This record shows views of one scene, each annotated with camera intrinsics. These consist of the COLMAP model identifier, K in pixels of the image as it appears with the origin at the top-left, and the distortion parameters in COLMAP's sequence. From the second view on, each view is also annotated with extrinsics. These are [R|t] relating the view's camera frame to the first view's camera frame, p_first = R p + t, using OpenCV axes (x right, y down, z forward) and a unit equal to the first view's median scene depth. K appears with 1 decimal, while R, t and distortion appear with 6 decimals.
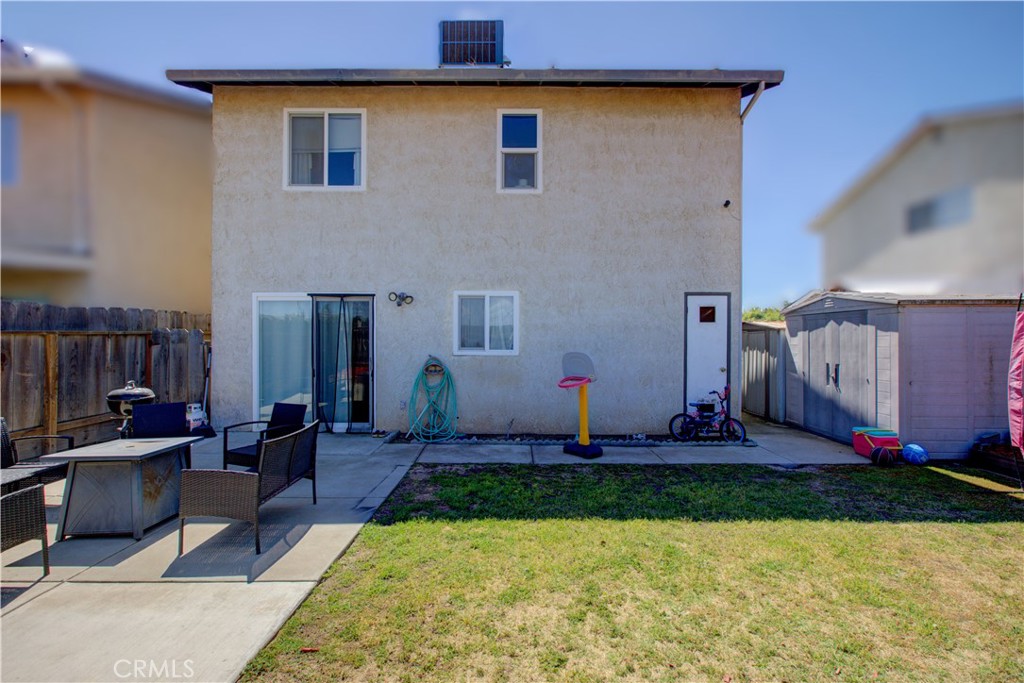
lens RADIAL K [[469.8, 0, 512.0], [0, 469.8, 341.5], [0, 0, 1]] dist [-0.011071, 0.001106]
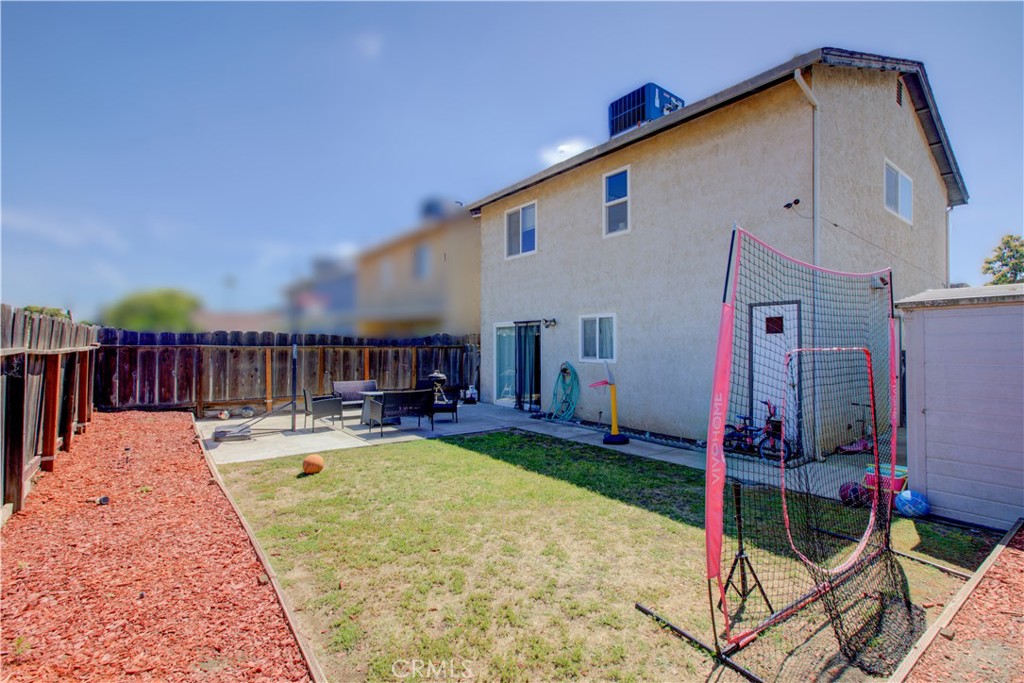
lens RADIAL K [[469.8, 0, 512.0], [0, 469.8, 341.5], [0, 0, 1]] dist [-0.011071, 0.001106]
pose [[0.608542, -0.010710, -0.793449, 0.845333], [-0.006758, 0.999803, -0.018679, -0.003956], [0.793493, 0.016729, 0.608350, 0.010568]]
